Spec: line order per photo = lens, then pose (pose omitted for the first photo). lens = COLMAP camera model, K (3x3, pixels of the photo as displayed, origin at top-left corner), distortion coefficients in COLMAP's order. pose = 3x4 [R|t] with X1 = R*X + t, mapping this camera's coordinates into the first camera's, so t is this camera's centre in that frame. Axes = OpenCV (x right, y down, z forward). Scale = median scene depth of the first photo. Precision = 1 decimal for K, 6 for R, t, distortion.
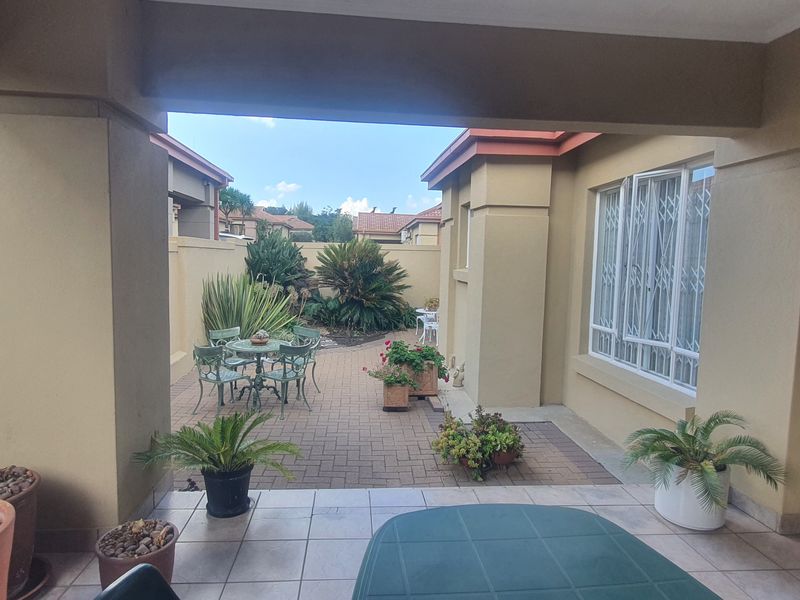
lens RADIAL K [[506.5, 0, 400.0], [0, 506.5, 300.0], [0, 0, 1]] dist [0.003539, 0.002238]
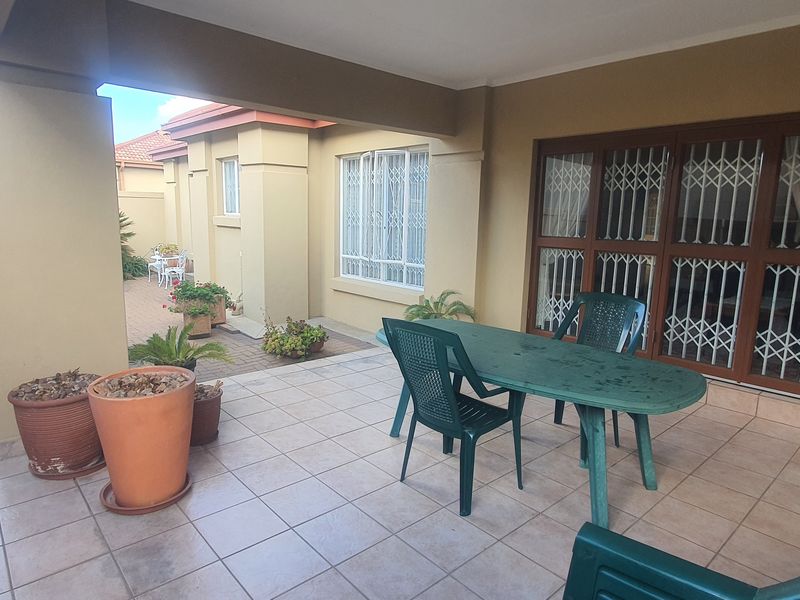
lens RADIAL K [[506.5, 0, 400.0], [0, 506.5, 300.0], [0, 0, 1]] dist [0.003539, 0.002238]
pose [[0.795599, -0.106607, 0.596369, -0.370002], [0.044400, 0.992009, 0.118098, 0.014945], [-0.604194, -0.067480, 0.793975, -0.231334]]
